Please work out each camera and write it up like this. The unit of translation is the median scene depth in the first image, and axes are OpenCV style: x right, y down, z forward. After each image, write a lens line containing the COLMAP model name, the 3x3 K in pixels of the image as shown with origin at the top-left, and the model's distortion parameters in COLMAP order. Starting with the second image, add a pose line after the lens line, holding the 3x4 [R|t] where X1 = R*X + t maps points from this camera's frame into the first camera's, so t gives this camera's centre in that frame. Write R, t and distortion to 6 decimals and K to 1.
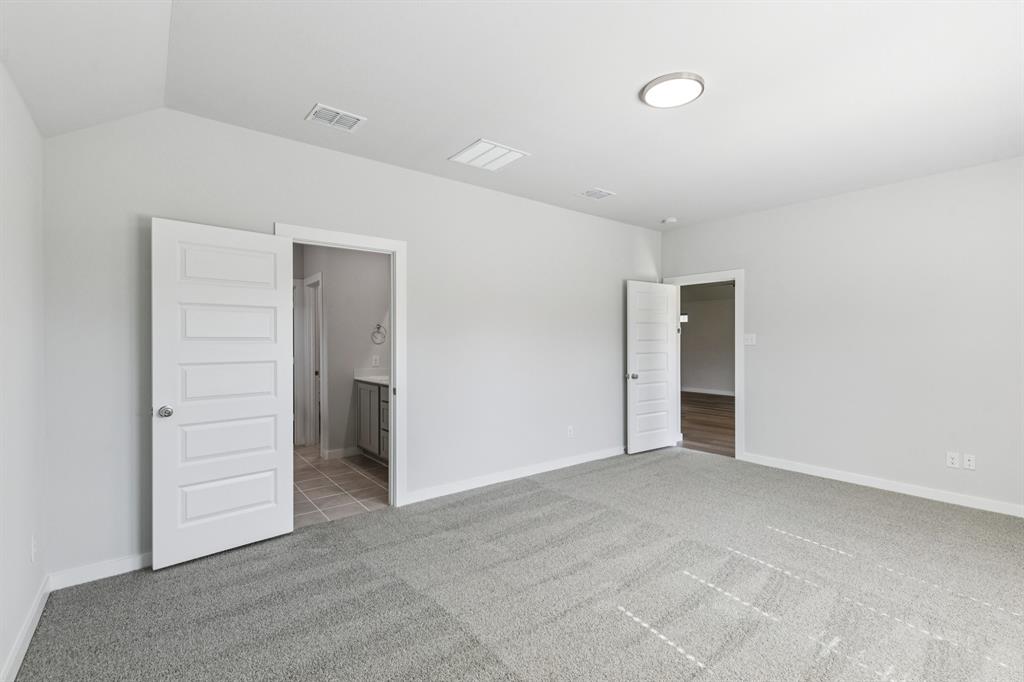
lens RADIAL K [[461.6, 0, 512.0], [0, 461.6, 341.0], [0, 0, 1]] dist [0.009128, -0.000171]
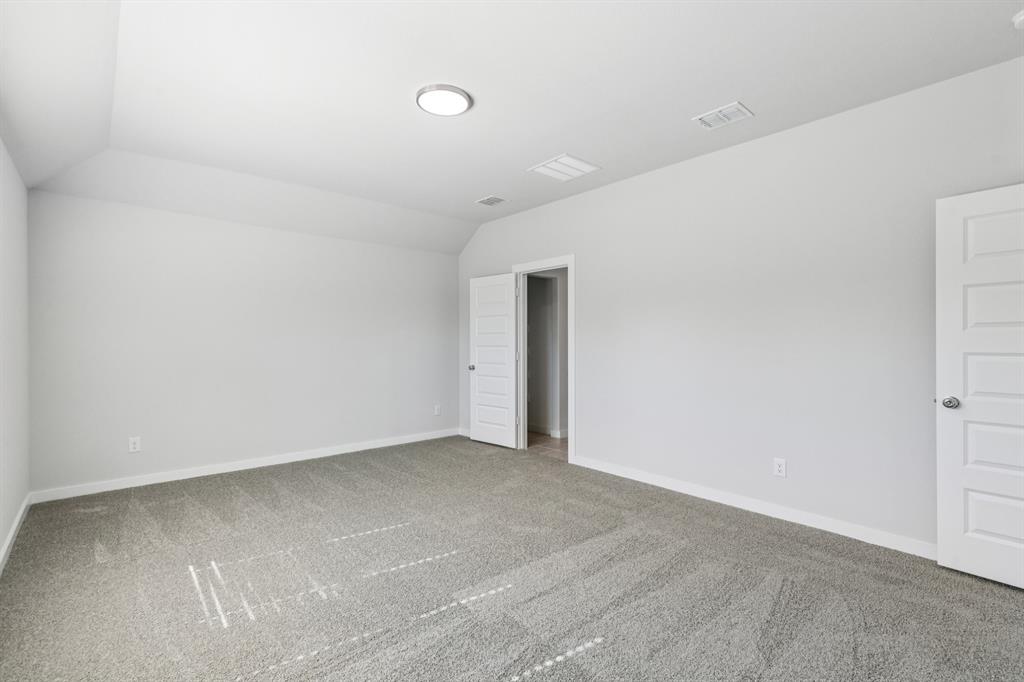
lens RADIAL K [[461.6, 0, 512.0], [0, 461.6, 341.0], [0, 0, 1]] dist [0.009128, -0.000171]
pose [[0.060562, 0.011308, -0.998100, 1.039863], [0.019093, 0.999740, 0.012486, -0.001200], [0.997982, -0.019813, 0.060330, 0.785416]]
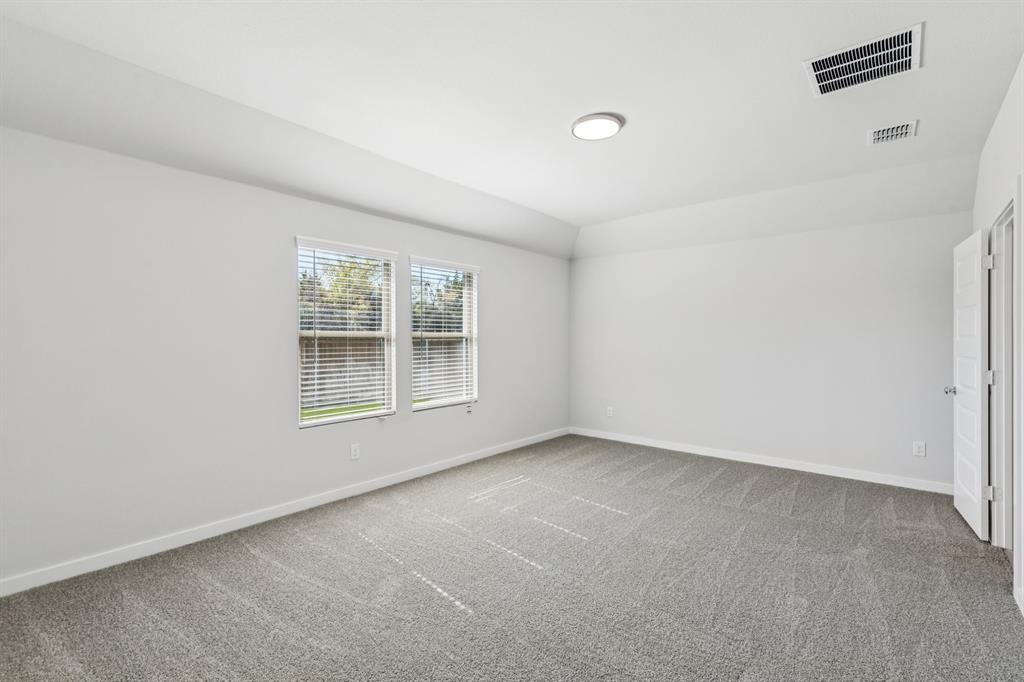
lens RADIAL K [[461.6, 0, 512.0], [0, 461.6, 341.0], [0, 0, 1]] dist [0.009128, -0.000171]
pose [[-0.979299, 0.009759, -0.202184, 0.567855], [0.012752, 0.999827, -0.013507, 0.003062], [0.202017, -0.015806, -0.979254, 1.527012]]
